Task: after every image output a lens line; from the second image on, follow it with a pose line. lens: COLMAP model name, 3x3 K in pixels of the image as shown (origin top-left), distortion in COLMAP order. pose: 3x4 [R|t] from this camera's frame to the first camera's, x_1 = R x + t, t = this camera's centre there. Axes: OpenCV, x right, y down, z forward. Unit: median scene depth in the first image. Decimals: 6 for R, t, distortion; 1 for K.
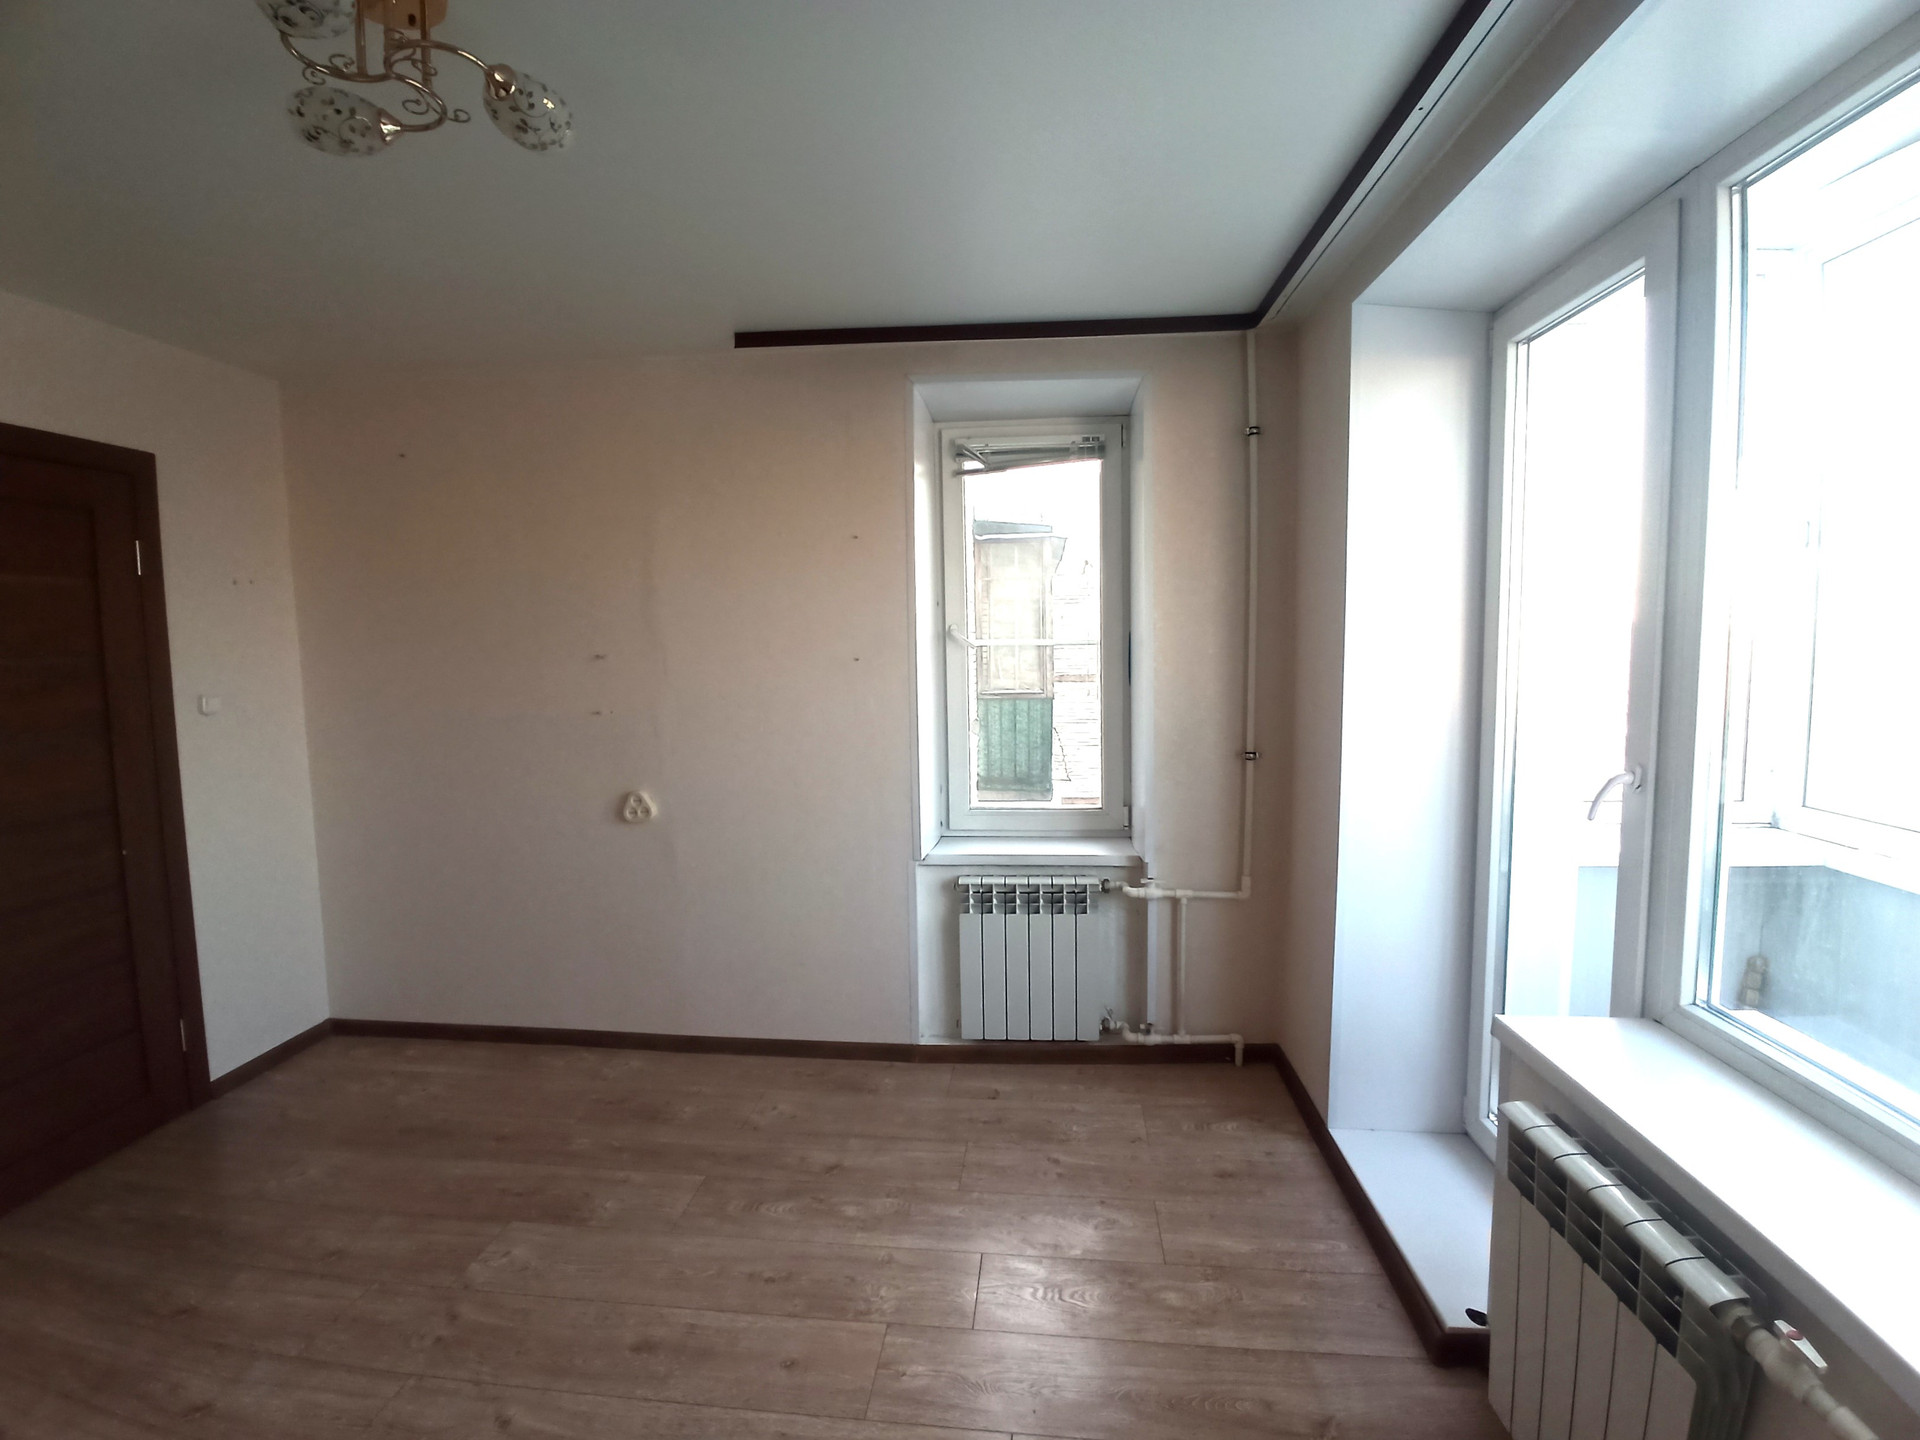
lens RADIAL K [[851.9, 0, 972.1], [0, 851.9, 722.8], [0, 0, 1]] dist [-0.027097, 0.000650]
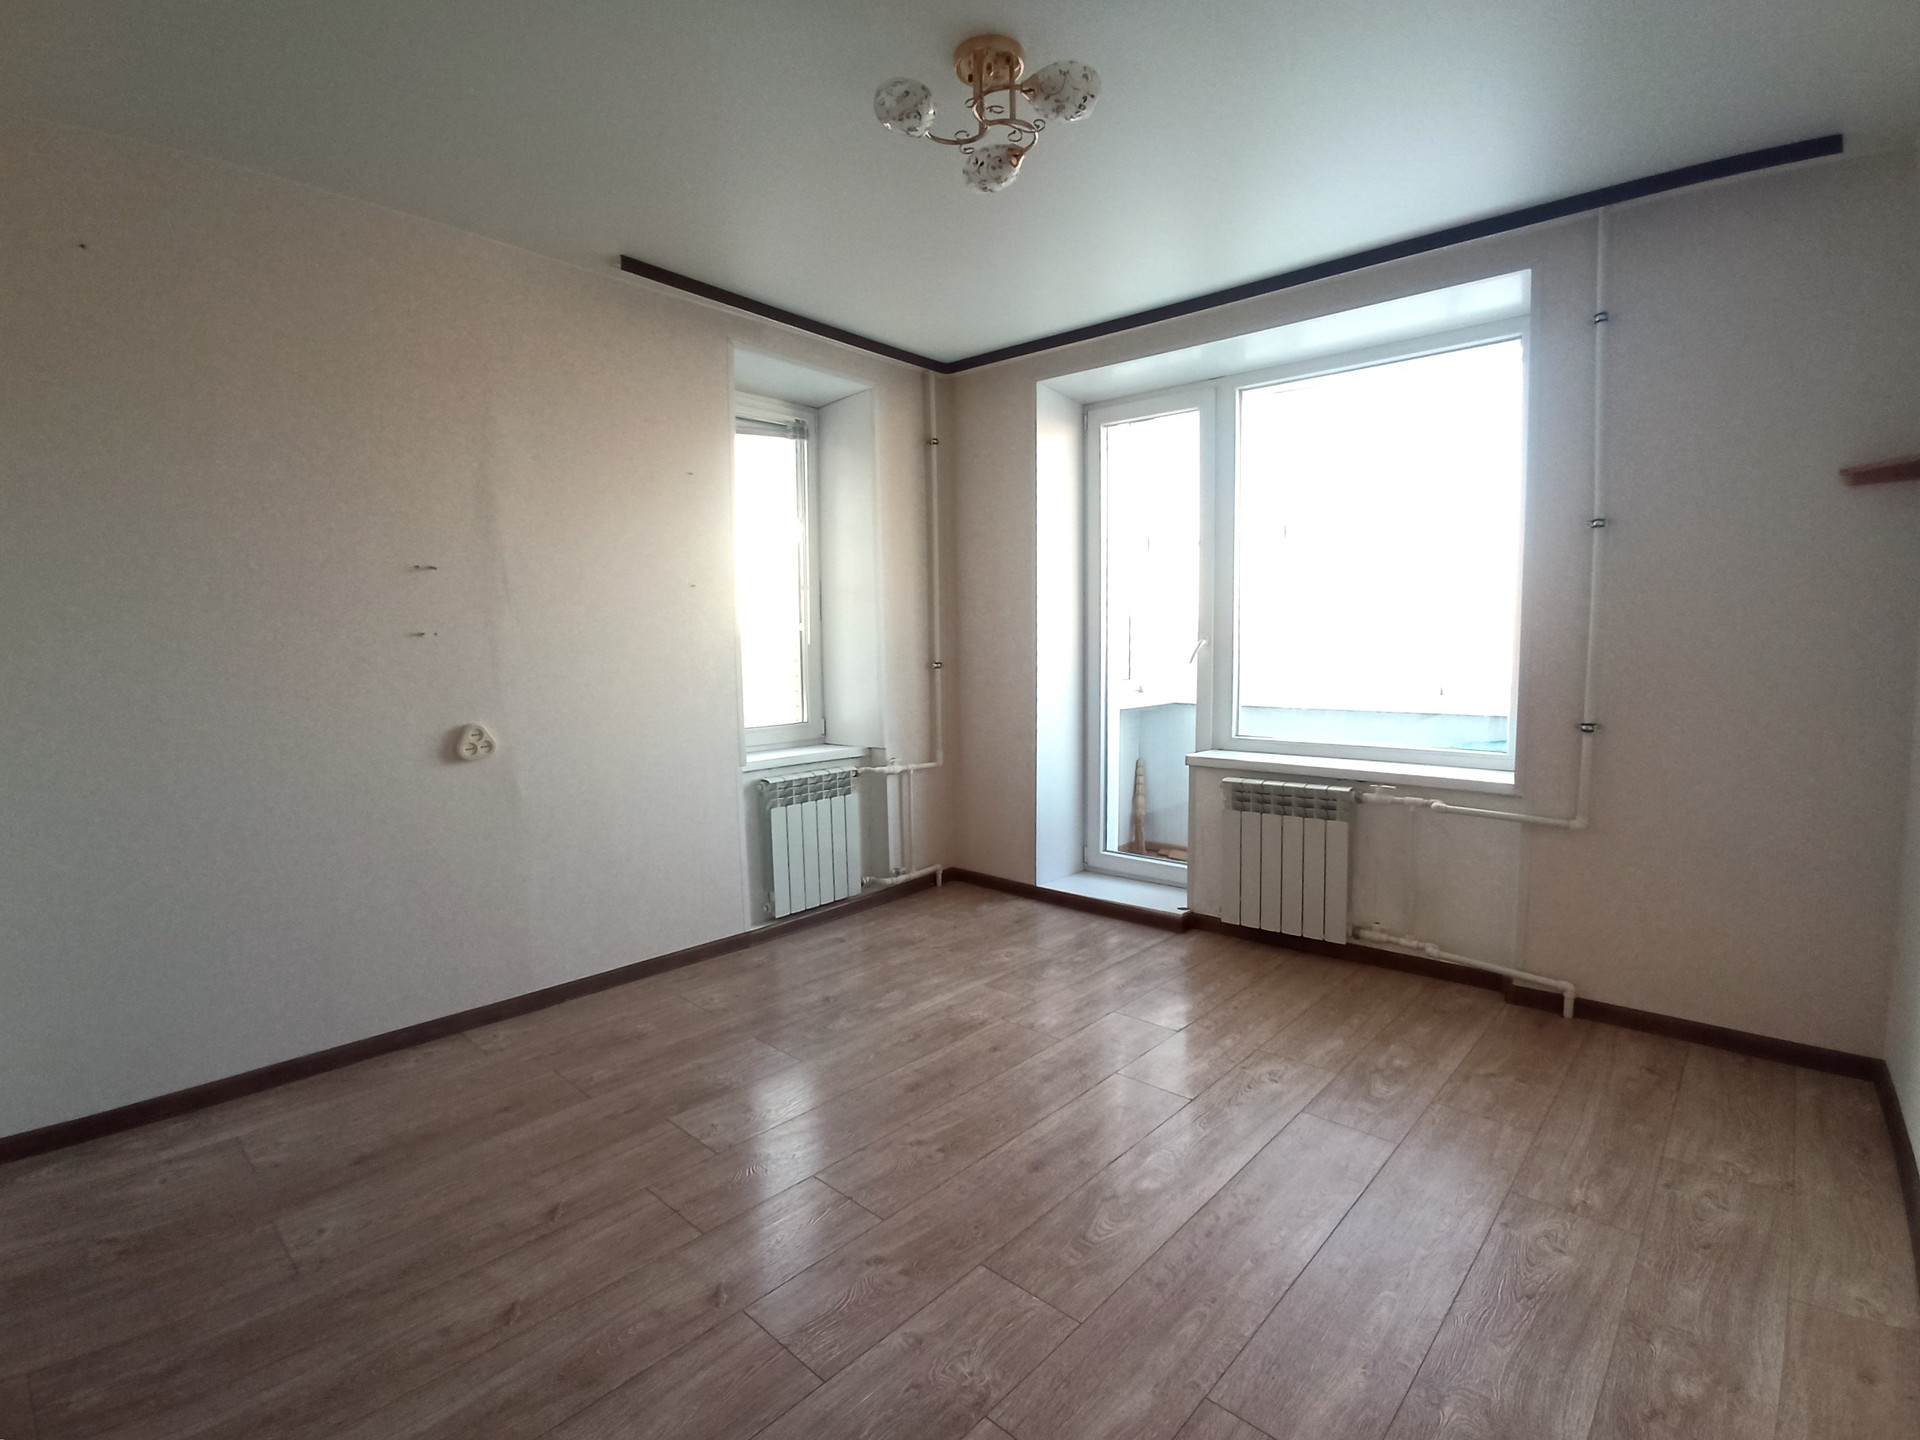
lens RADIAL K [[882.2, 0, 960.3], [0, 882.2, 706.4], [0, 0, 1]] dist [-0.027687, 0.000558]
pose [[0.610095, -0.054232, 0.790470, -0.830222], [0.075988, 0.997061, 0.009758, 0.095281], [-0.788676, 0.054113, 0.612423, 0.055231]]
